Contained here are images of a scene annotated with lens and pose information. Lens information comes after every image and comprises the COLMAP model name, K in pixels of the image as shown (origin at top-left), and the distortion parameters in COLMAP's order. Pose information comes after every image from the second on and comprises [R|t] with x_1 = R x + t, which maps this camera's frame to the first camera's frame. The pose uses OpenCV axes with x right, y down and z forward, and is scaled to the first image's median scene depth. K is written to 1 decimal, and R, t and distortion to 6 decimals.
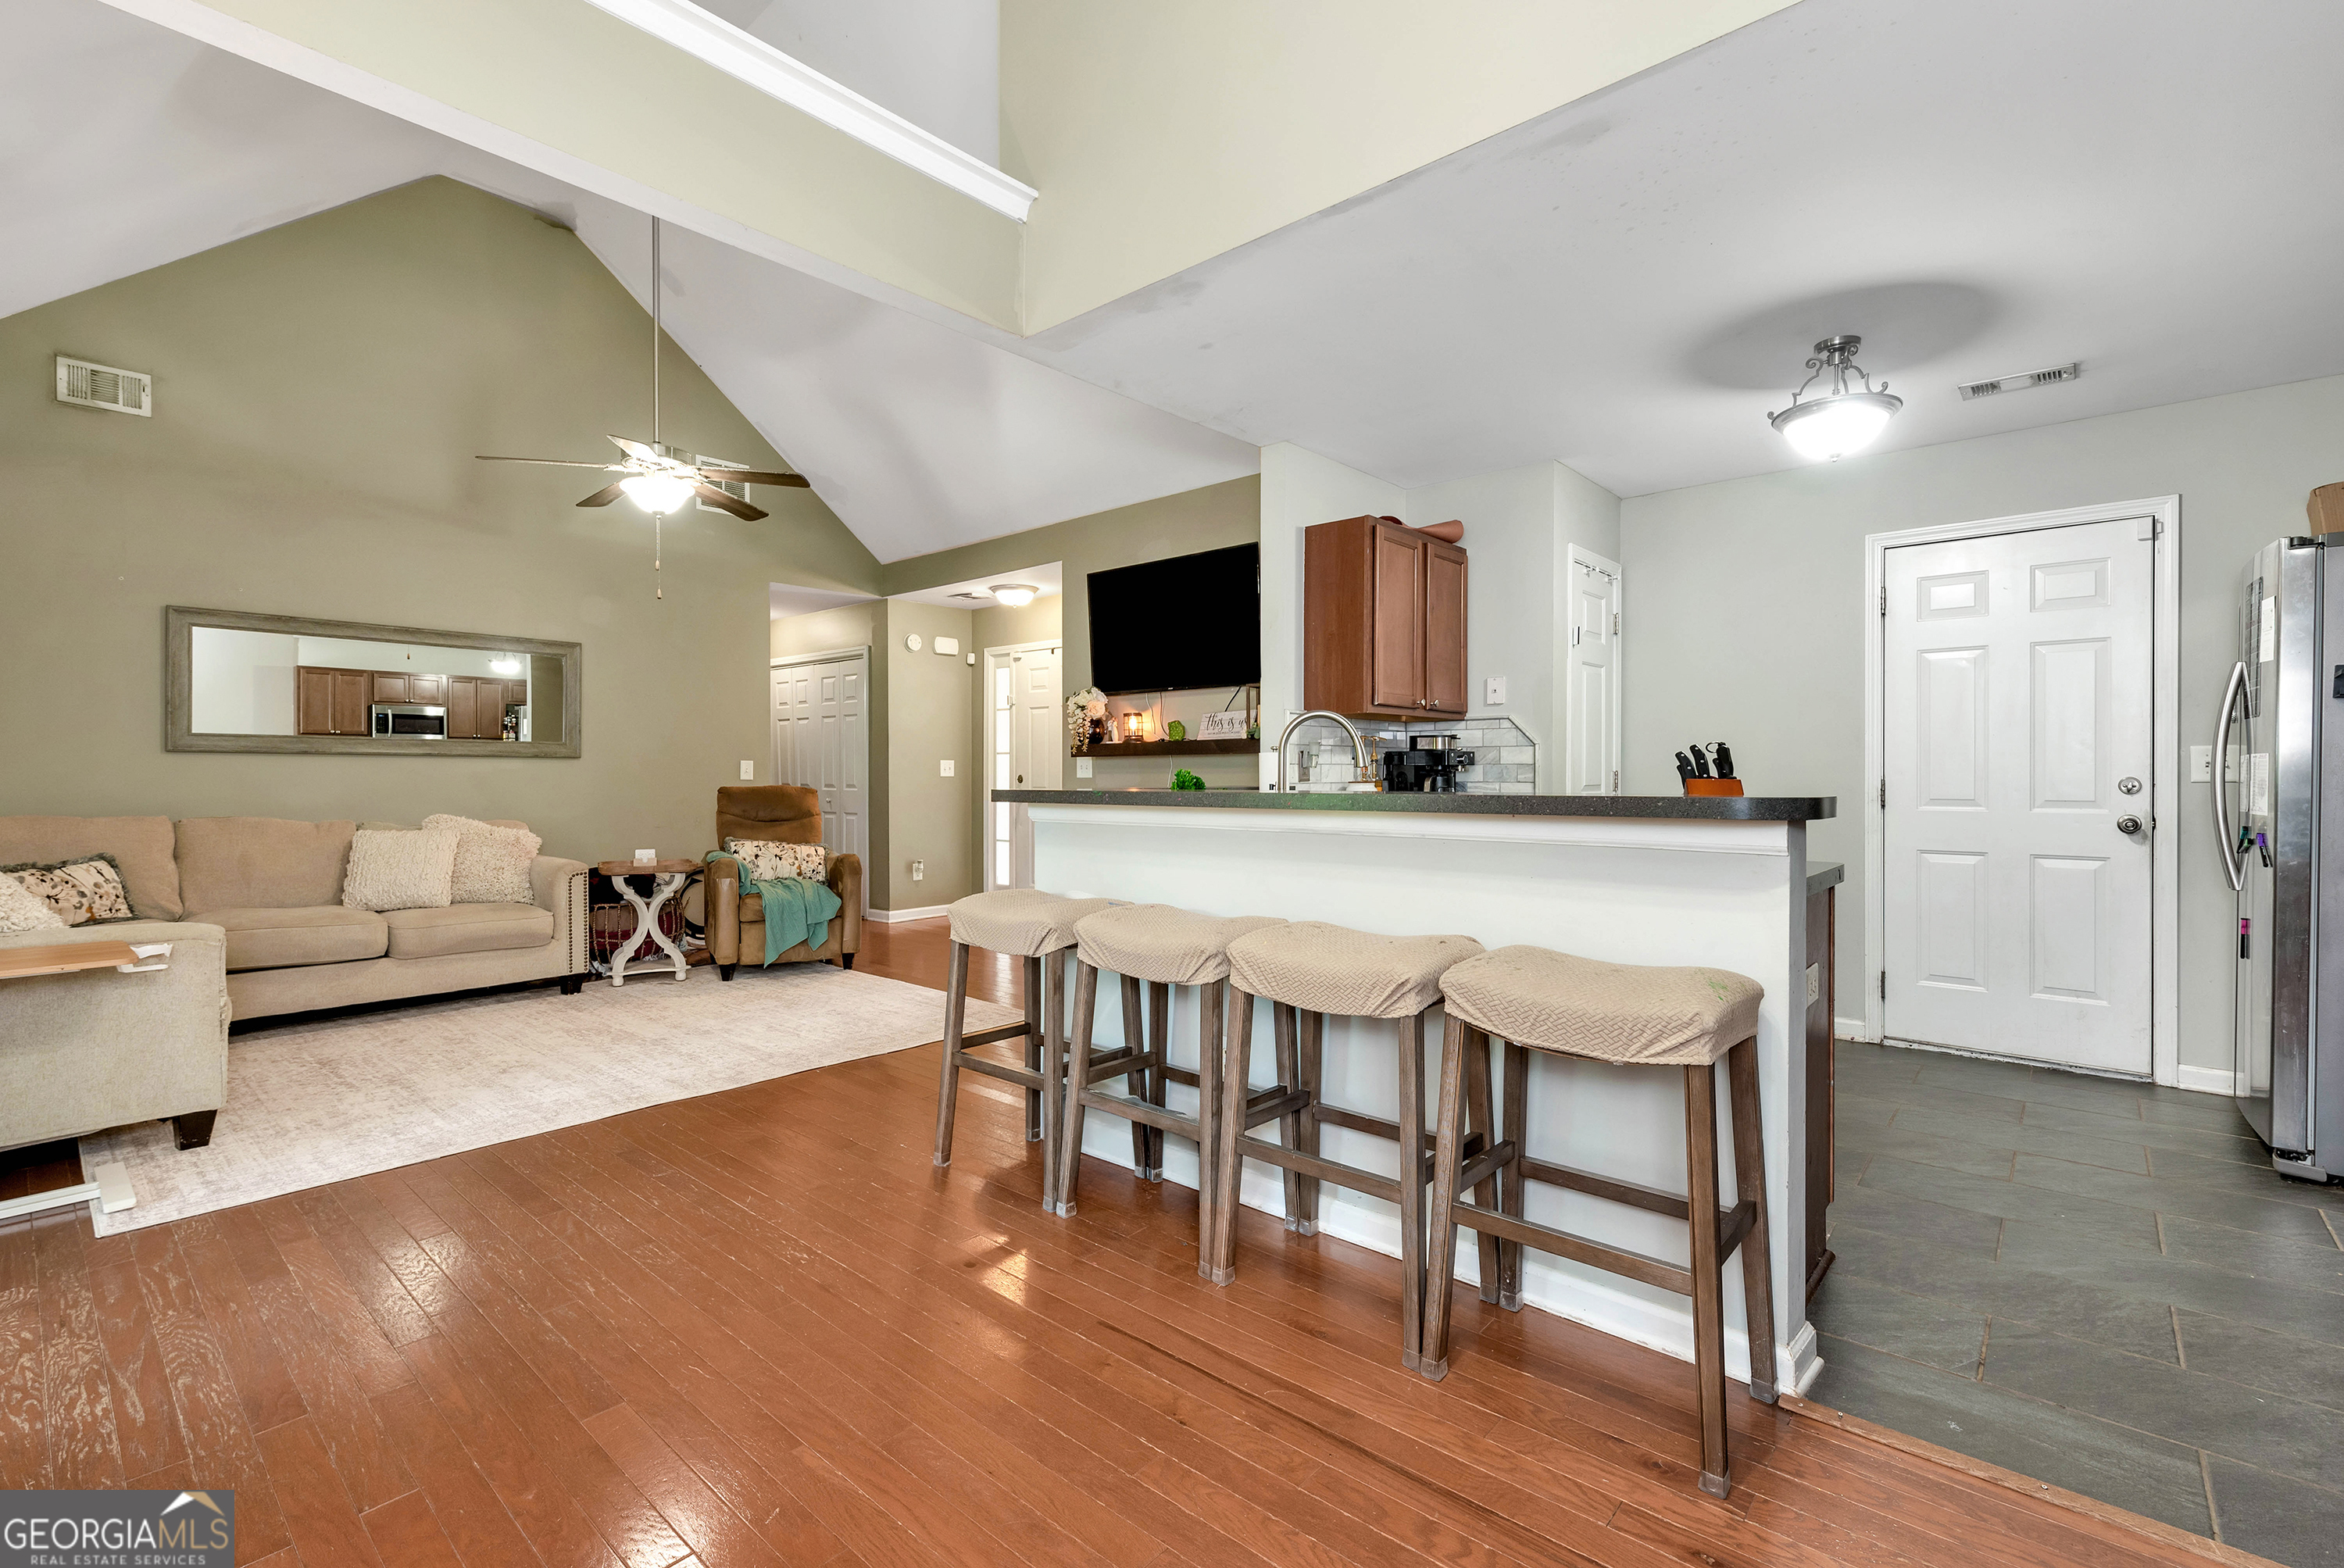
lens RADIAL K [[1044.8, 0, 1186.2], [0, 1044.8, 780.5], [0, 0, 1]] dist [0.002294, -0.001228]
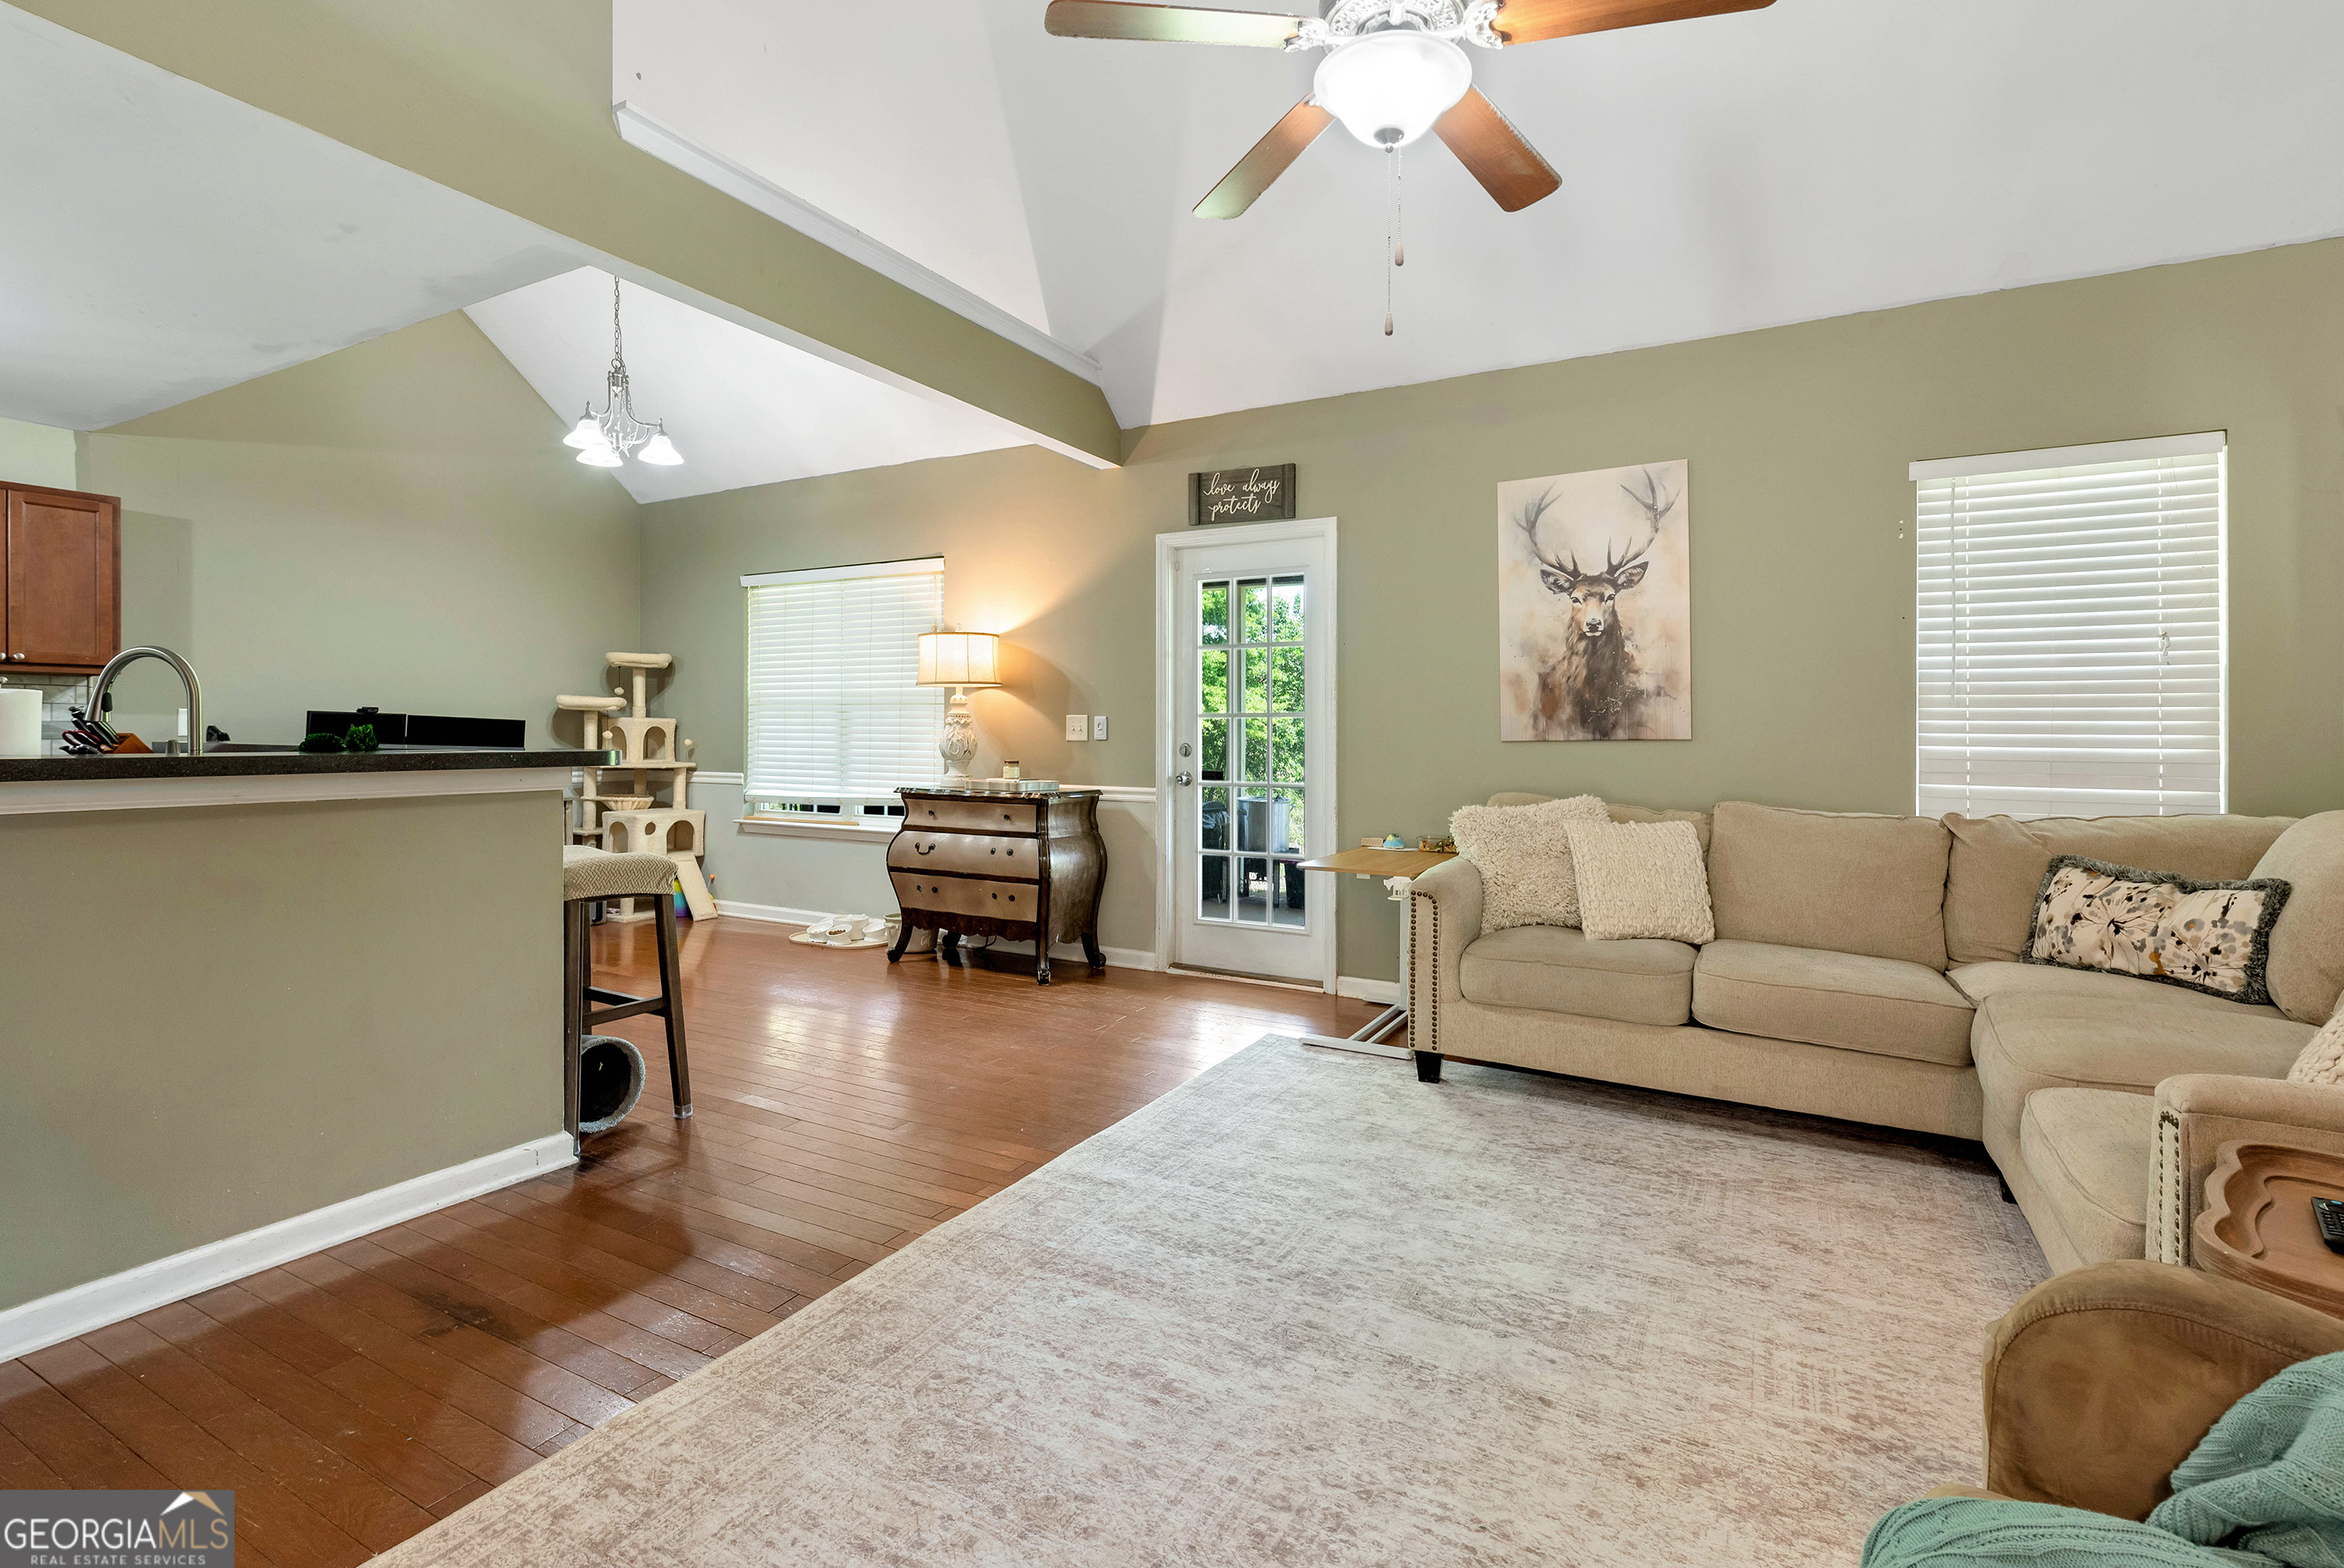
lens RADIAL K [[1044.8, 0, 1169.7], [0, 1044.8, 758.4], [0, 0, 1]] dist [0.002294, -0.001228]
pose [[-0.976917, 0.000671, -0.213620, -0.325858], [-0.006161, 0.999491, 0.031316, -0.010661], [0.213532, 0.031910, -0.976415, 1.418352]]
